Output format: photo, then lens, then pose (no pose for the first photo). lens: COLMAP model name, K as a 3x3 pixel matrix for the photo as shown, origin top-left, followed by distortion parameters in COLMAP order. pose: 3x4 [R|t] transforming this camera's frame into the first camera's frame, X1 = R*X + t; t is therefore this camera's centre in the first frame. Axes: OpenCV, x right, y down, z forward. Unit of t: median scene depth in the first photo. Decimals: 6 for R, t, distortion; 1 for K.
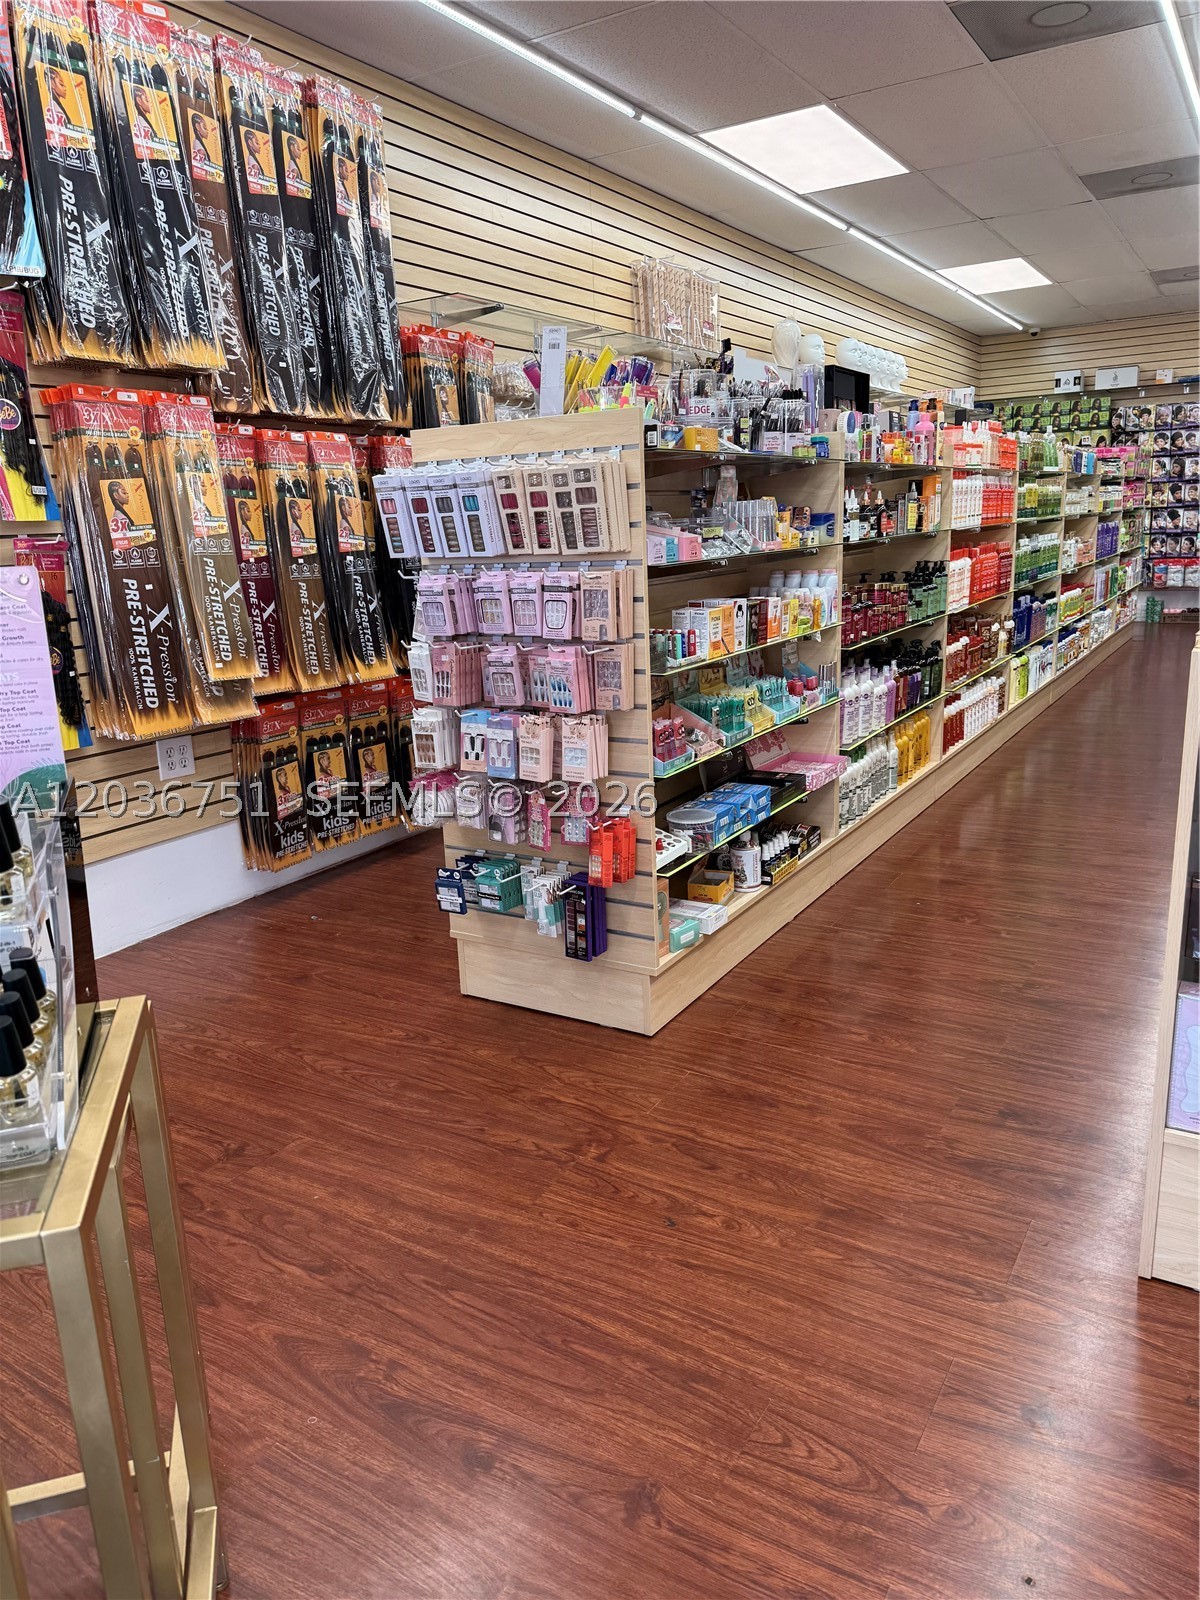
lens RADIAL K [[1129.9, 0, 596.9], [0, 1129.9, 839.8], [0, 0, 1]] dist [-0.001478, -0.026169]
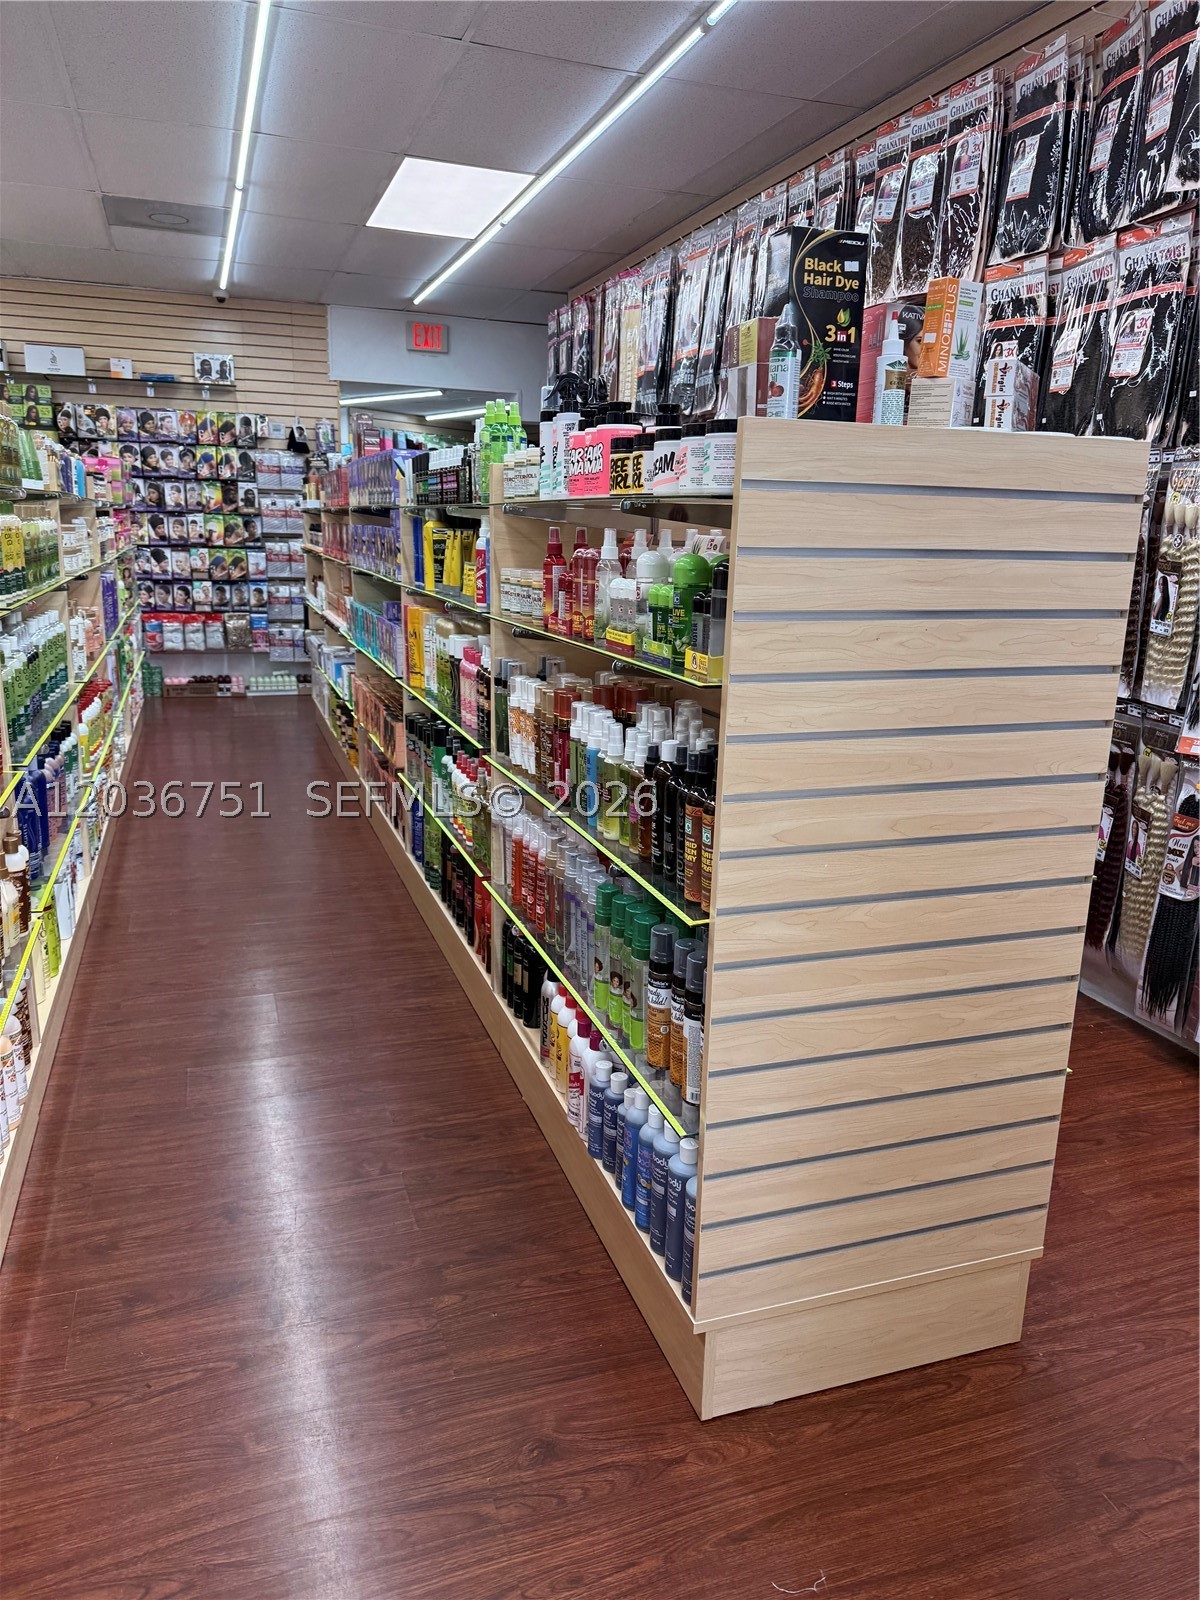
lens RADIAL K [[1143.6, 0, 640.3], [0, 1143.6, 834.0], [0, 0, 1]] dist [0.073108, -0.139768]
pose [[0.623156, -0.128993, 0.771387, 0.223568], [0.149291, 0.987788, 0.044577, -0.221873], [-0.767717, 0.087383, 0.634803, 0.676011]]
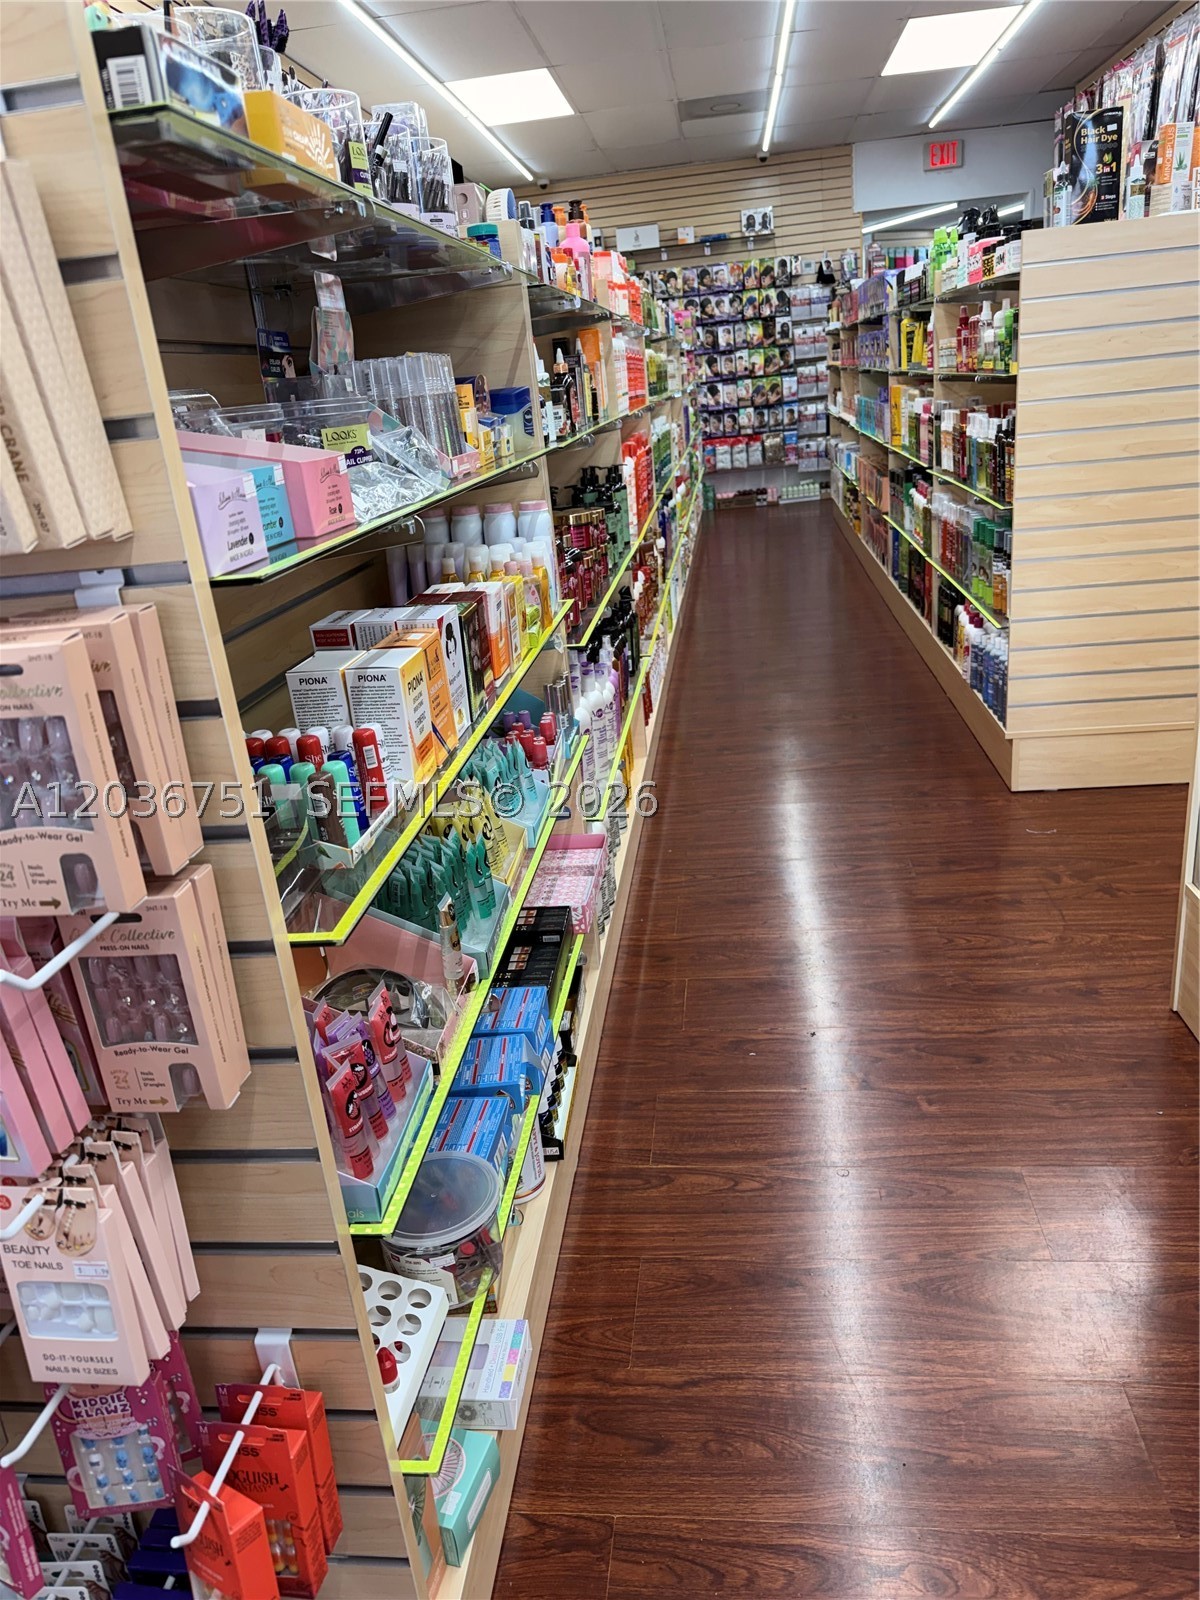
lens RADIAL K [[1156.8, 0, 602.2], [0, 1156.8, 819.7], [0, 0, 1]] dist [0.011504, -0.034863]
pose [[0.907439, -0.181370, 0.379024, 0.007233], [0.158847, 0.983177, 0.090167, -0.101589], [-0.389001, -0.021615, 0.920984, 0.365864]]
